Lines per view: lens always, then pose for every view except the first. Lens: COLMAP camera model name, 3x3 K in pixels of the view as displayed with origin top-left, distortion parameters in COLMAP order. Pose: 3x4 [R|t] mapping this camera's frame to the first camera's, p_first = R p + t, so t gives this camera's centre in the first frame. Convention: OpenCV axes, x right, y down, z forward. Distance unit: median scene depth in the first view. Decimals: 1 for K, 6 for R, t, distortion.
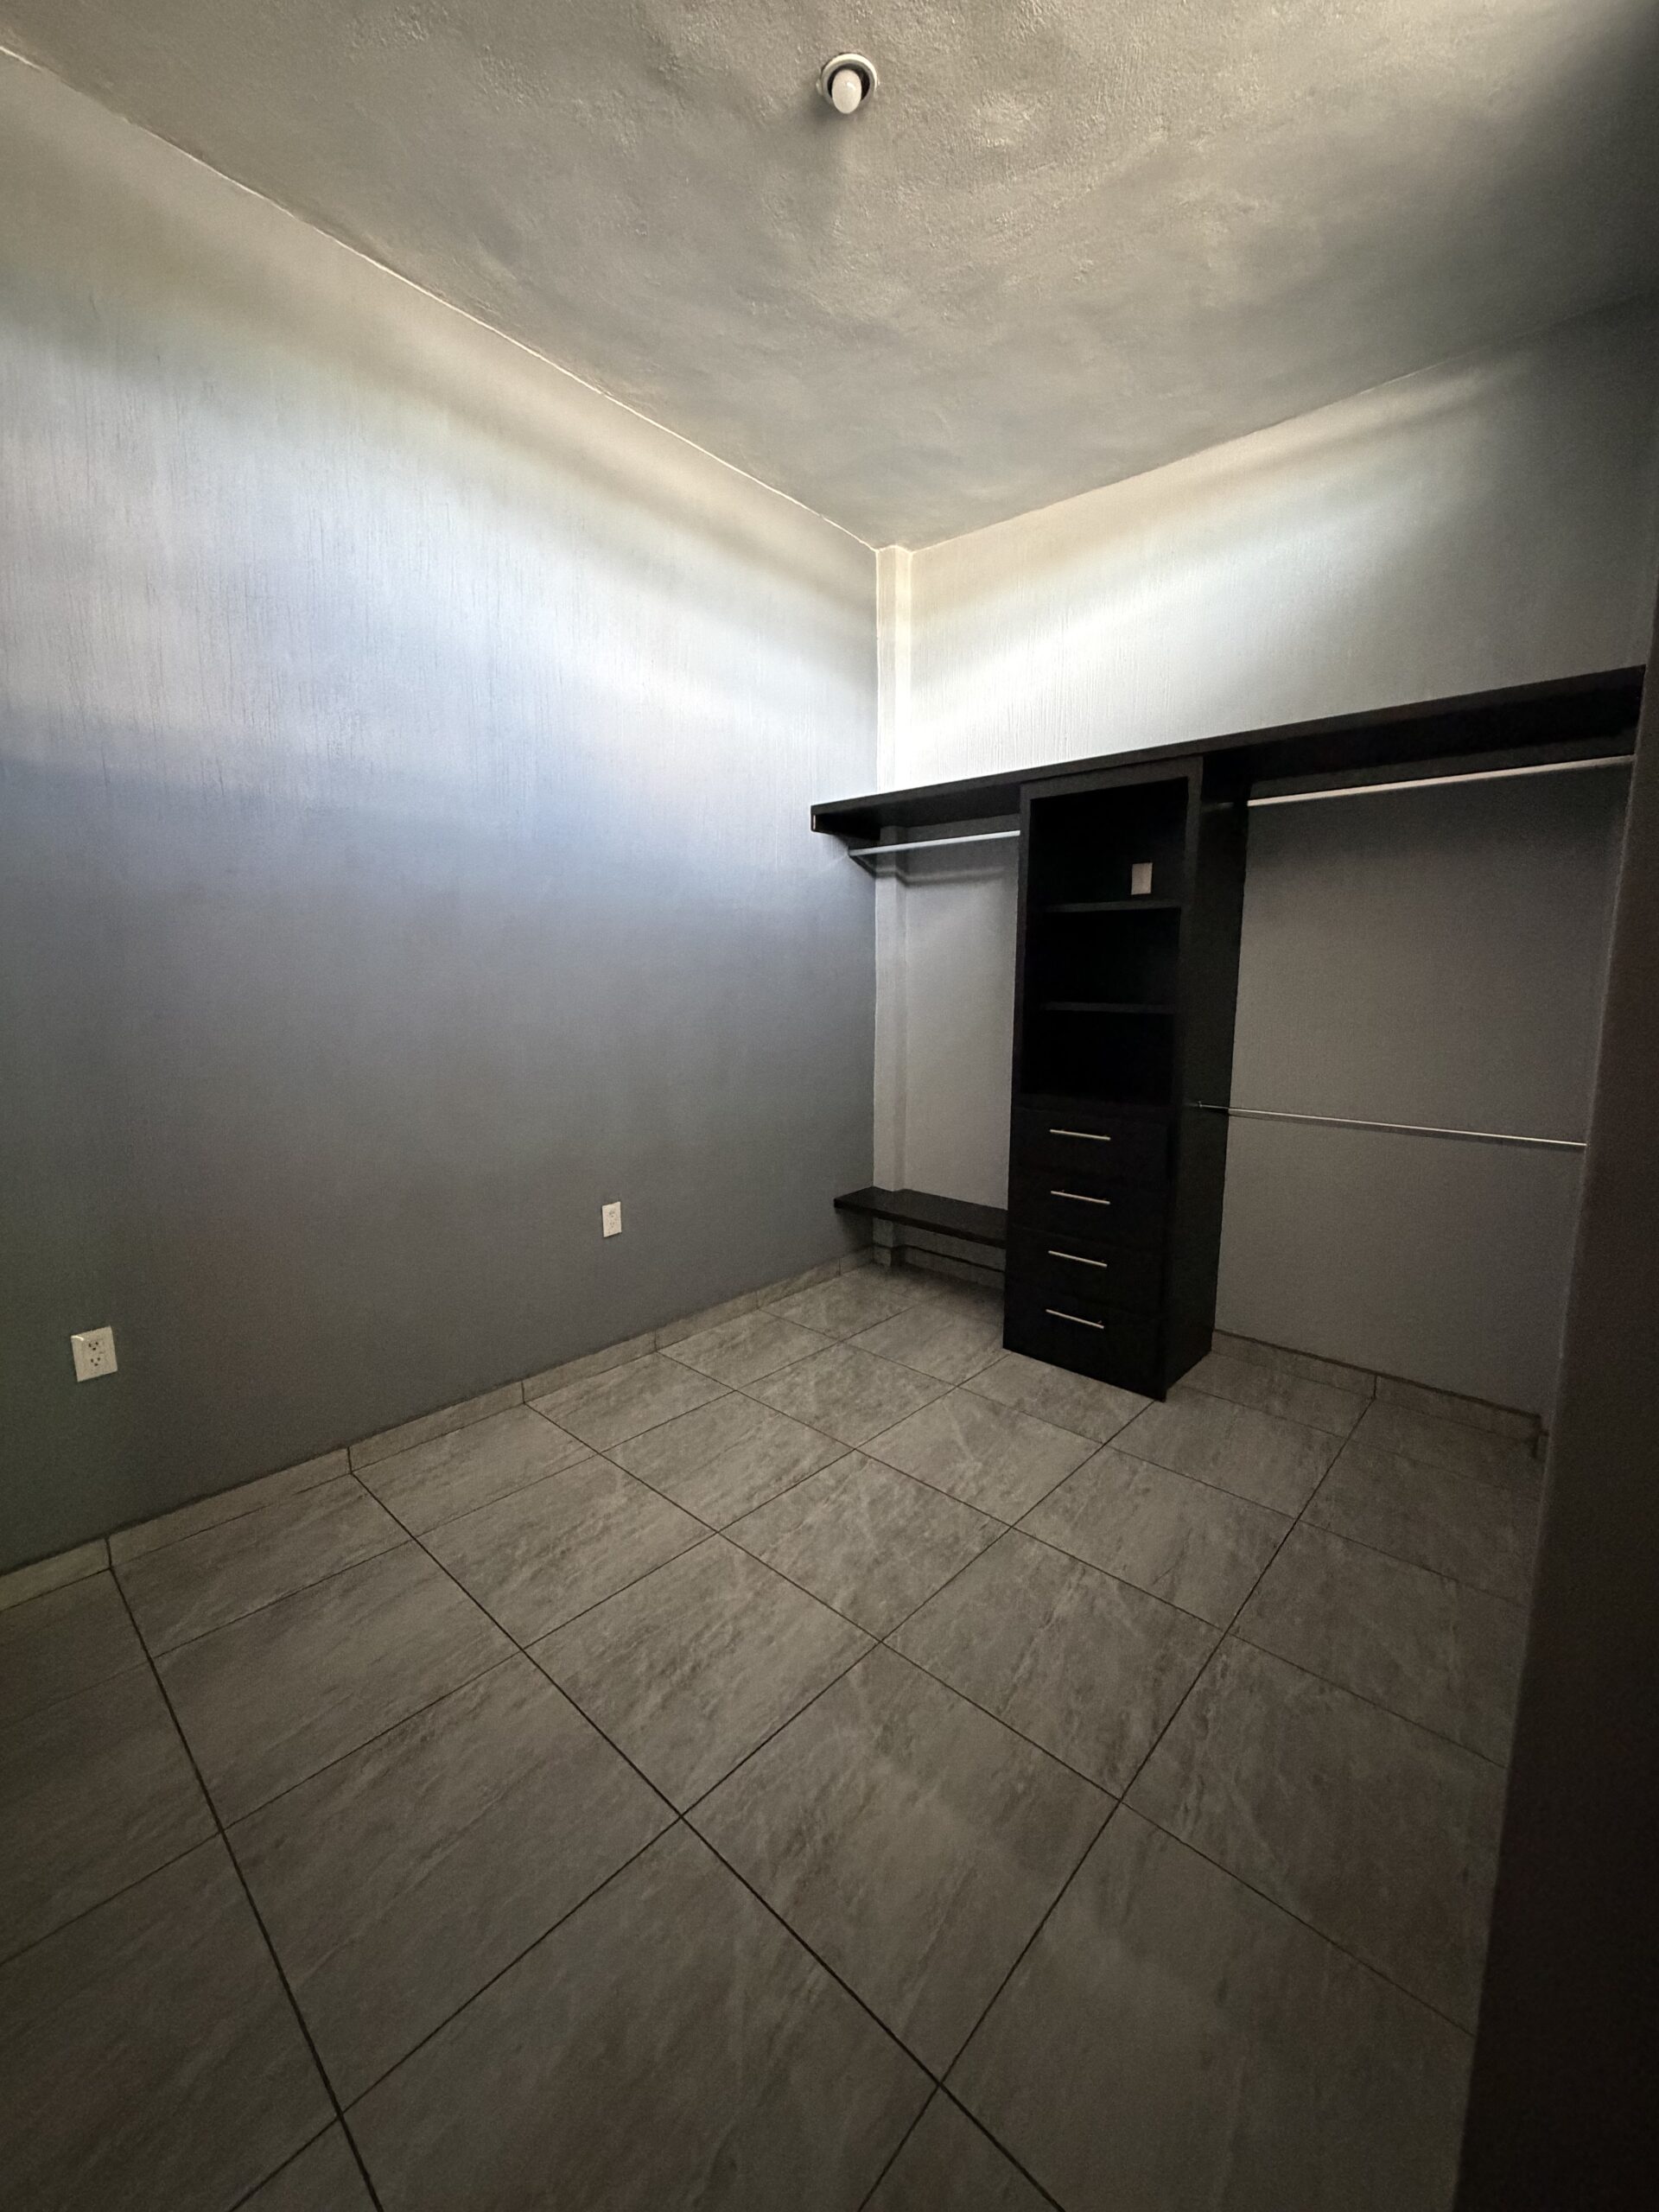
lens RADIAL K [[884.6, 0, 829.5], [0, 884.6, 1106.0], [0, 0, 1]] dist [0.000340, 0.000008]
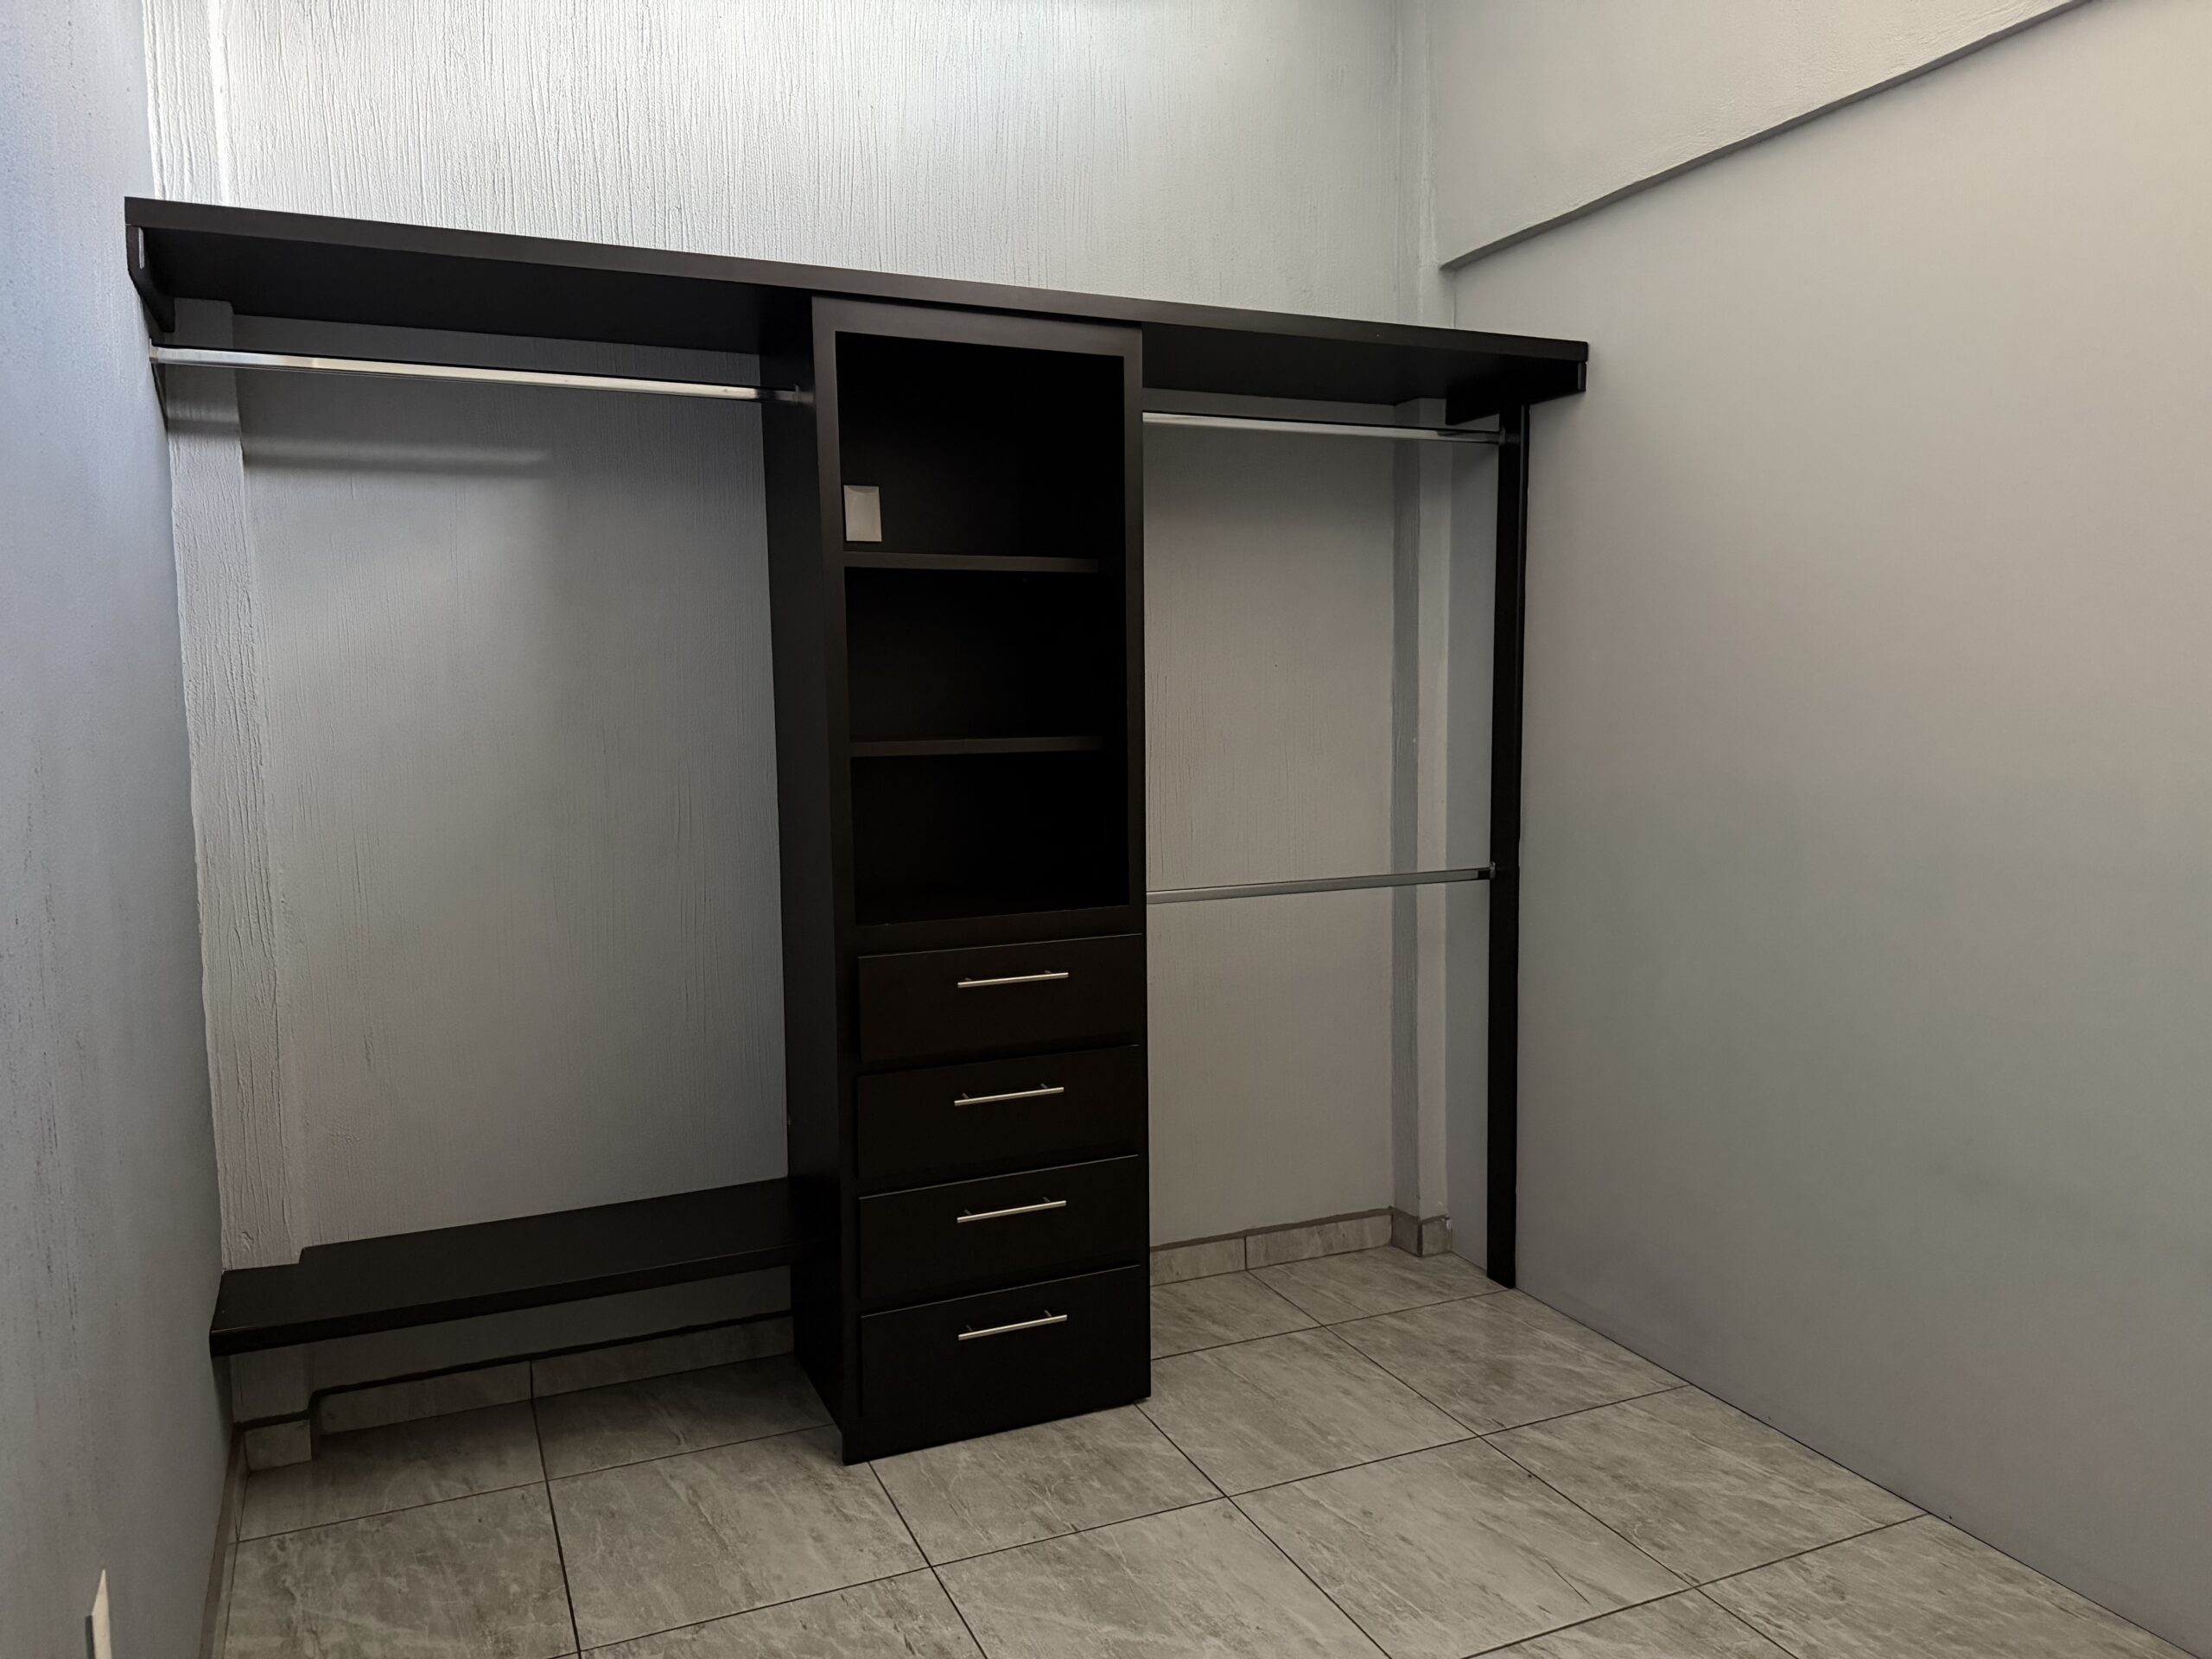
lens RADIAL K [[1549.0, 0, 1106.0], [0, 1549.0, 829.5], [0, 0, 1]] dist [0.007324, -0.000113]
pose [[0.393251, -0.090188, 0.914997, -0.485452], [0.152481, 0.987794, 0.031829, -0.069203], [-0.906699, 0.127003, 0.402203, 0.501494]]
